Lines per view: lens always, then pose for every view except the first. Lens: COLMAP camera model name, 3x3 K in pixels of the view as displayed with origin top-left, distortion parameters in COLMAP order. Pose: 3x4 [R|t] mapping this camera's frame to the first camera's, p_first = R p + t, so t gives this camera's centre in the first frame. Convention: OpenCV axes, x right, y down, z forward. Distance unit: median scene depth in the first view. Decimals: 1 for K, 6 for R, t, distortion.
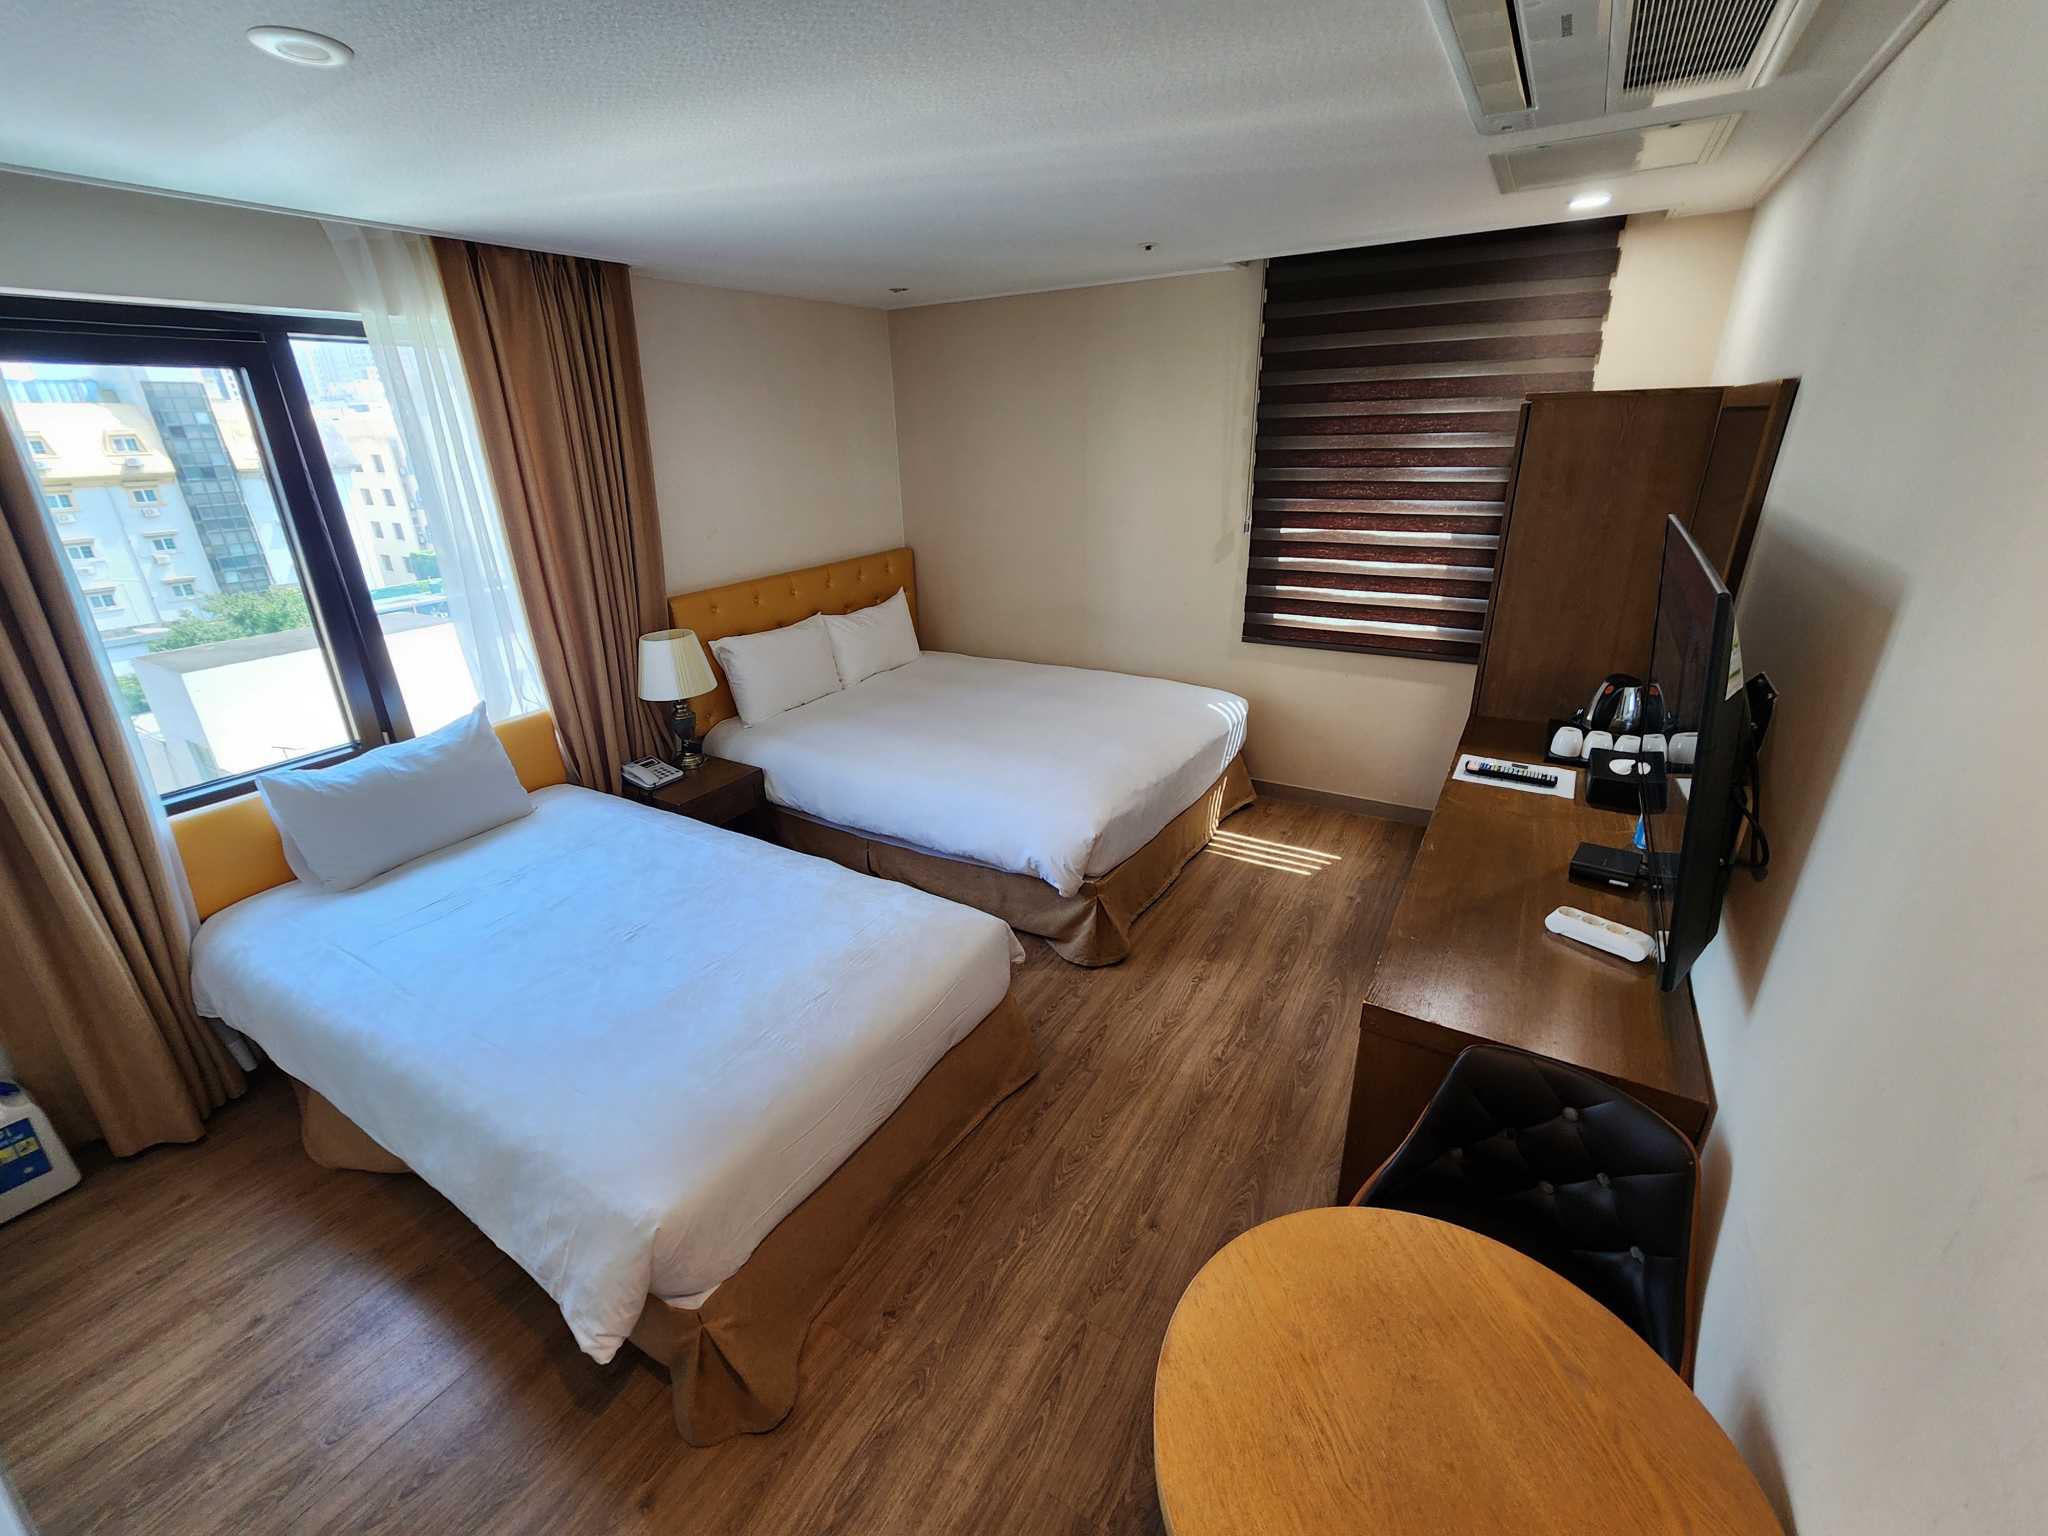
lens RADIAL K [[849.3, 0, 1023.7], [0, 849.3, 766.1], [0, 0, 1]] dist [0.001462, 0.001692]
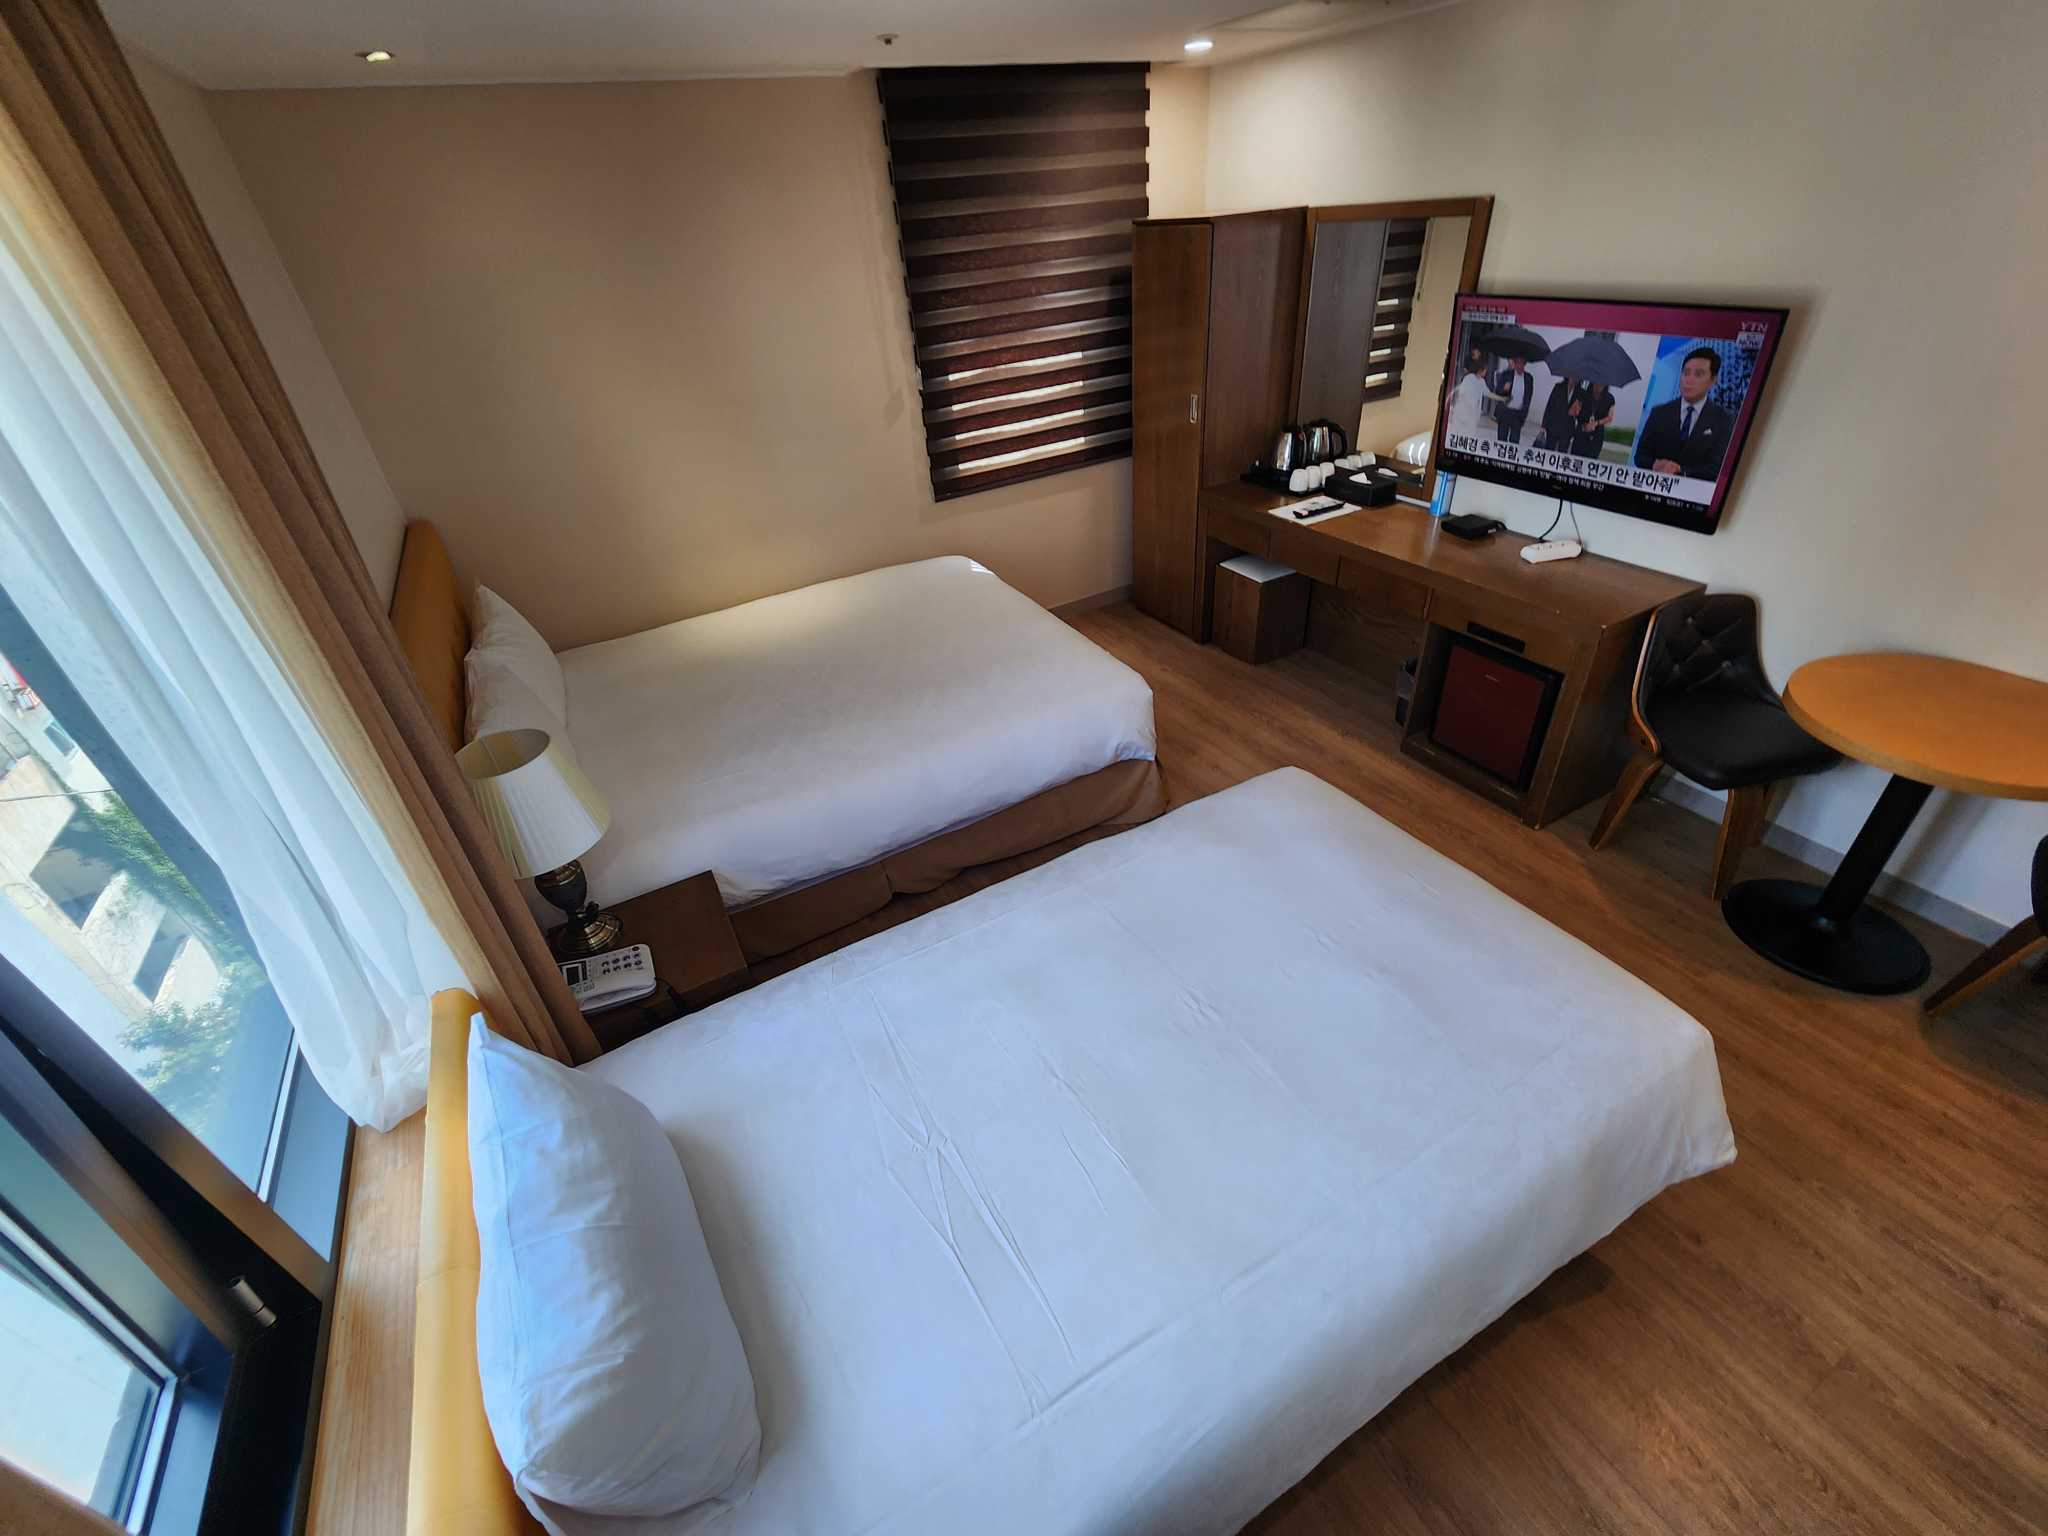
lens RADIAL K [[849.3, 0, 1009.9], [0, 849.3, 772.9], [0, 0, 1]] dist [0.001462, 0.001692]
pose [[0.500785, -0.495935, 0.709410, -0.901407], [0.384094, 0.861797, 0.331327, -0.278128], [-0.775684, 0.106557, 0.622061, 0.579531]]
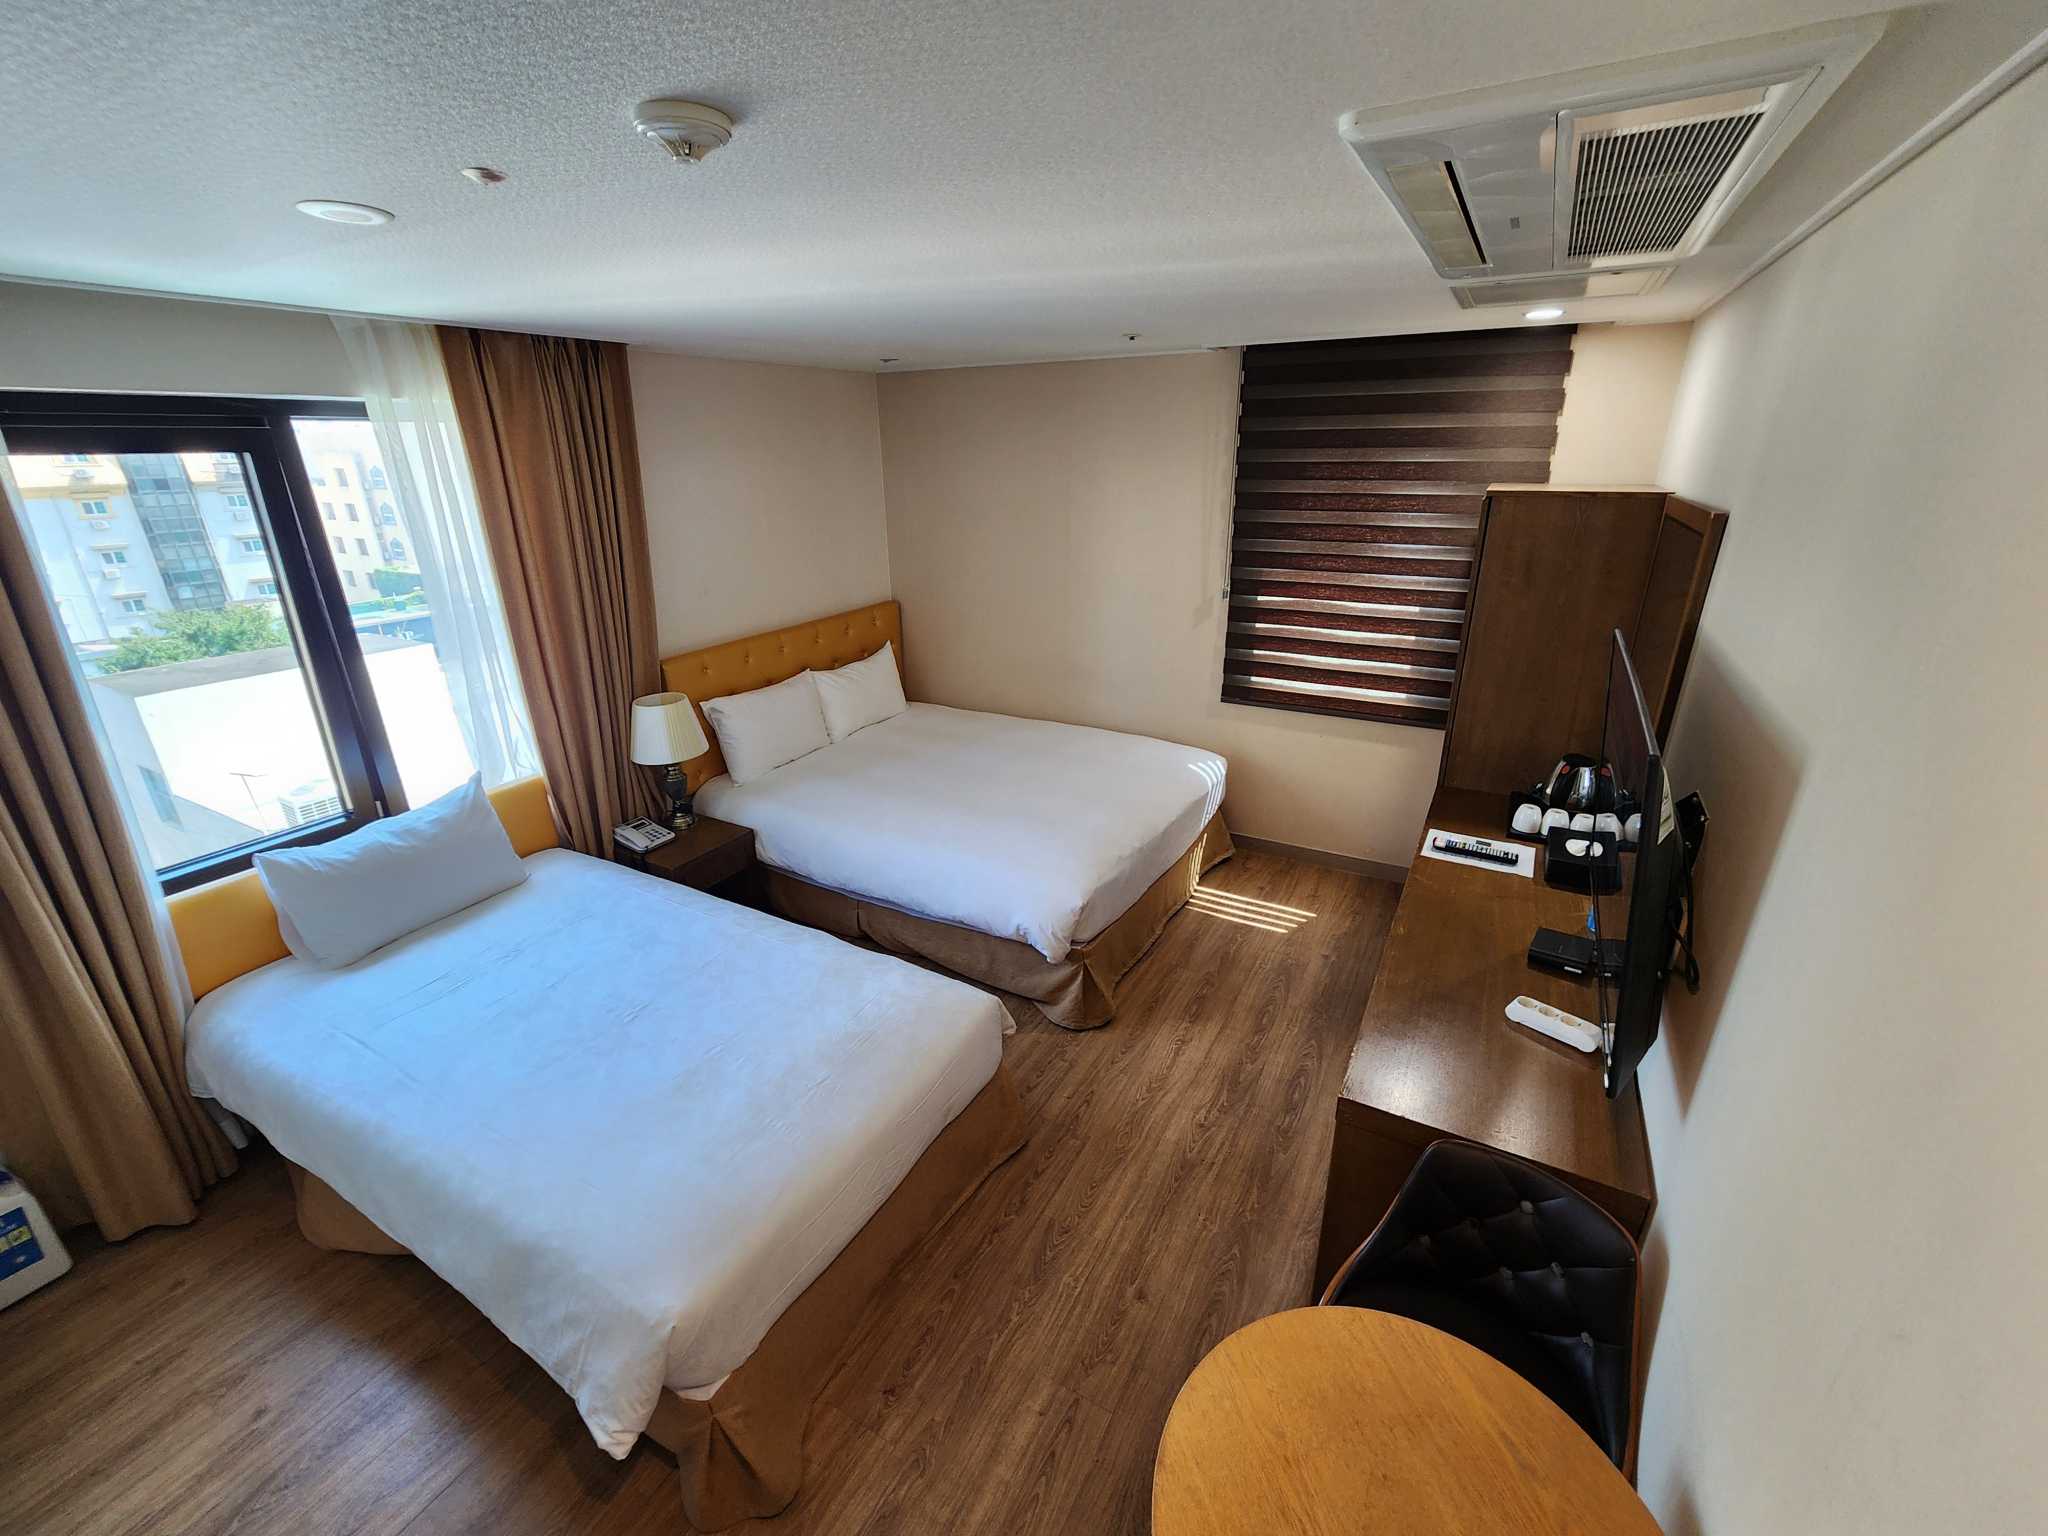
lens RADIAL K [[849.3, 0, 1029.7], [0, 849.3, 775.6], [0, 0, 1]] dist [0.001462, 0.001692]
pose [[0.999443, 0.001666, 0.033331, -0.016435], [-0.001172, 0.999889, -0.014854, -0.068467], [-0.033352, 0.014806, 0.999334, -0.040308]]
